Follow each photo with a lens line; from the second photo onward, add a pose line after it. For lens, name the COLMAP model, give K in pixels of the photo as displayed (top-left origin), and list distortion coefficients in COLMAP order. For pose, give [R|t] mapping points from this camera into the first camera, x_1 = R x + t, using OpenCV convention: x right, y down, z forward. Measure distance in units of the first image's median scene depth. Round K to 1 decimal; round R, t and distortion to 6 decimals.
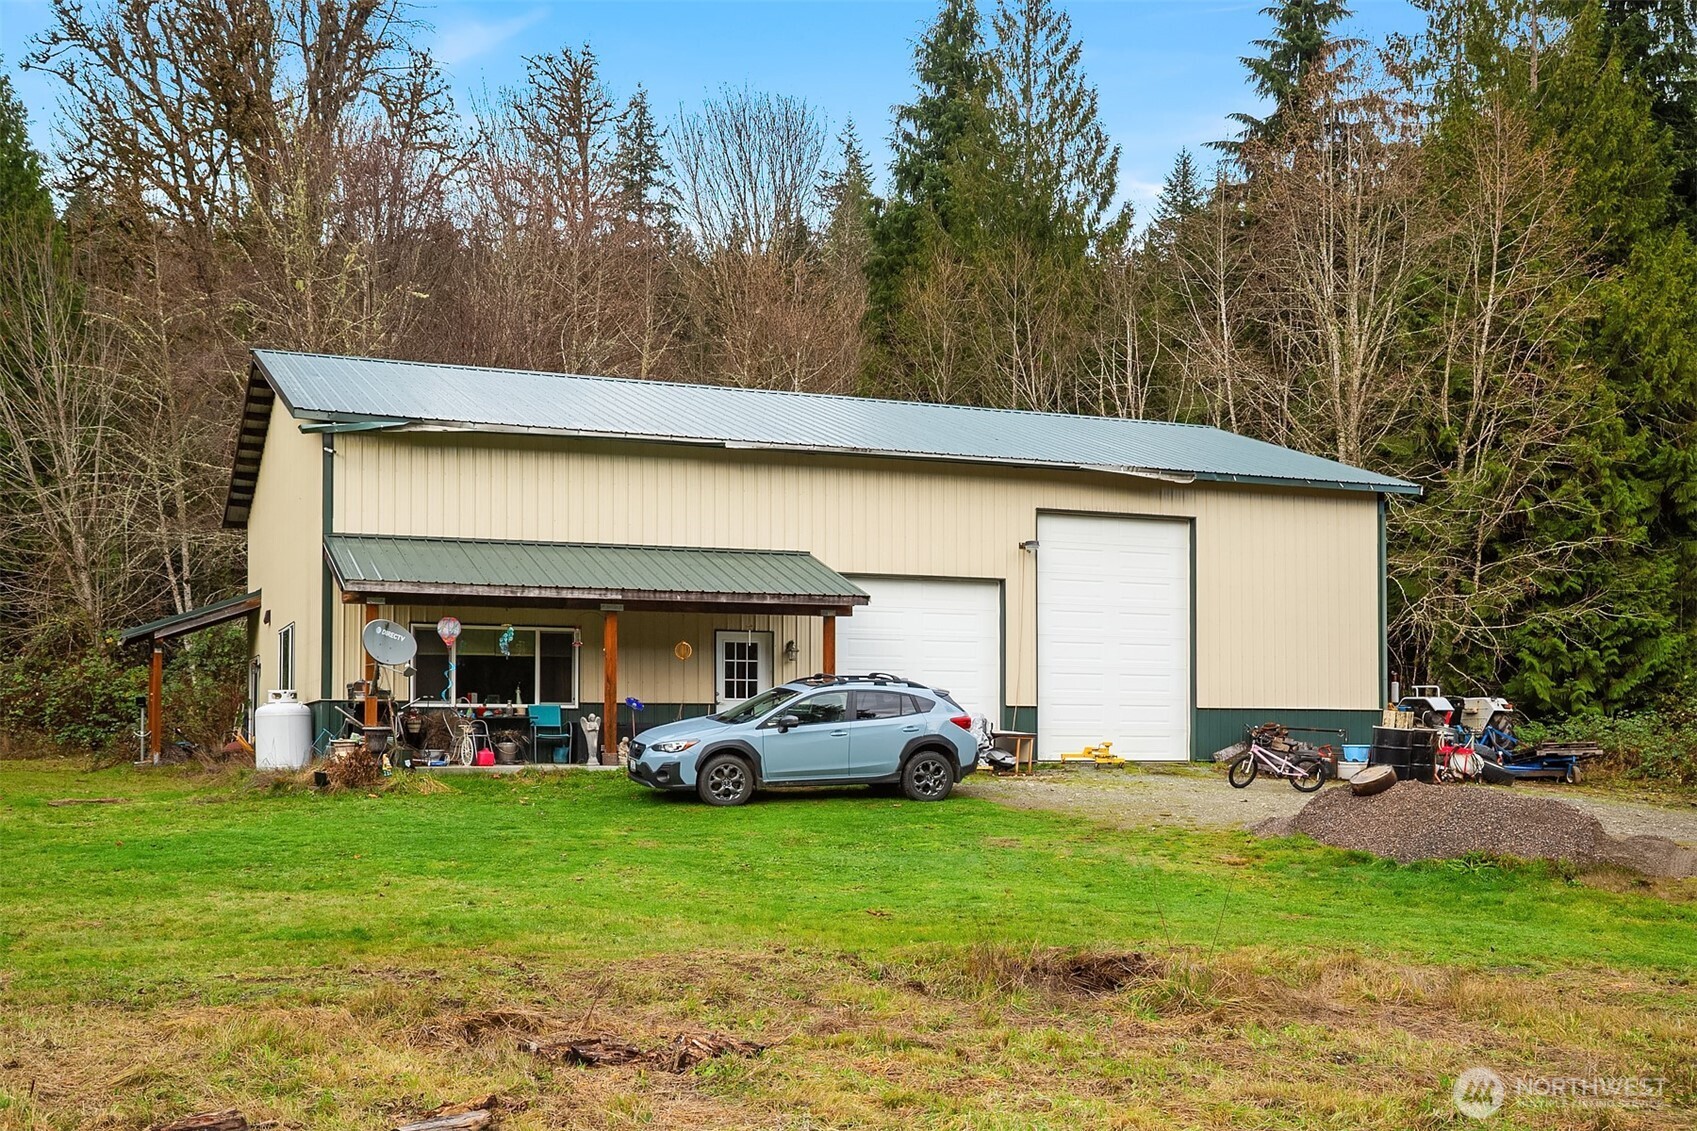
lens RADIAL K [[1972.5, 0, 848.3], [0, 1972.5, 566.9], [0, 0, 1]] dist [0.026507, 0.000000]
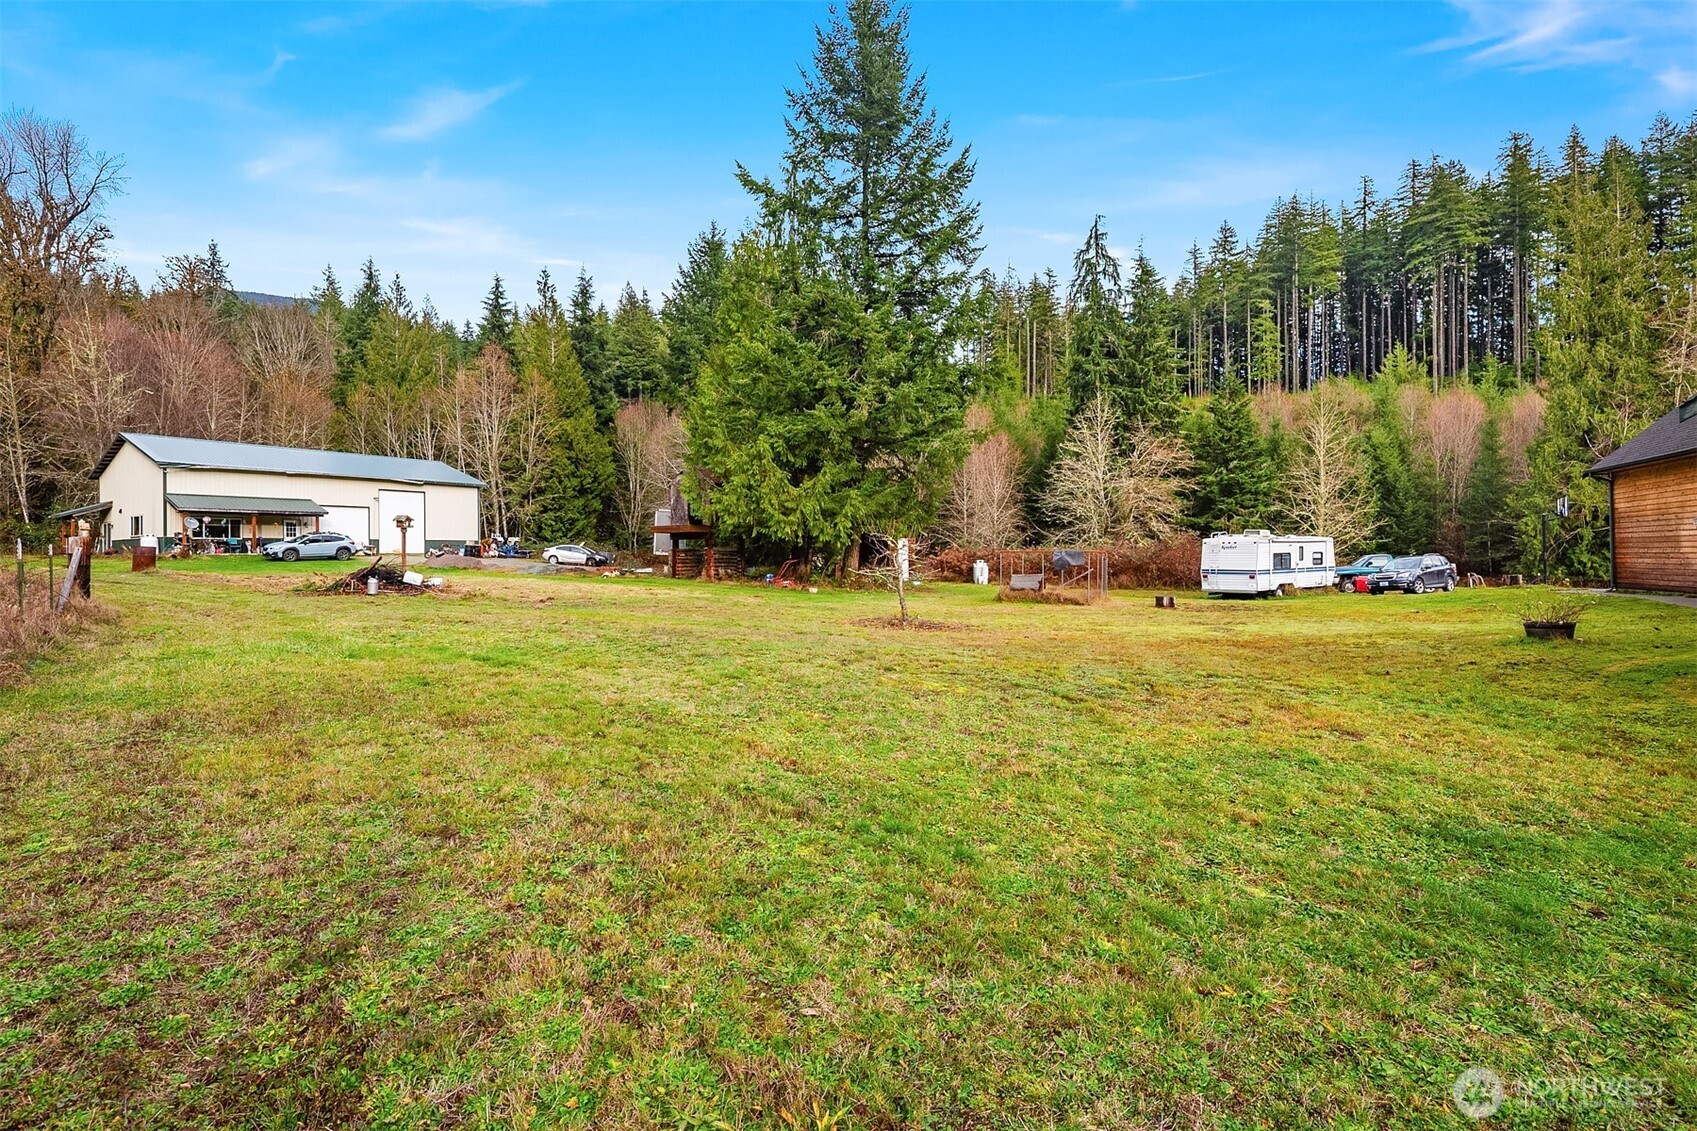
lens RADIAL K [[884.6, 0, 843.4], [0, 884.6, 558.1], [0, 0, 1]] dist [0.001609, -0.000121]
pose [[0.865856, -0.005711, 0.500261, 0.015784], [-0.040710, 0.995814, 0.081831, -0.082886], [-0.498635, -0.091219, 0.861999, -1.105456]]
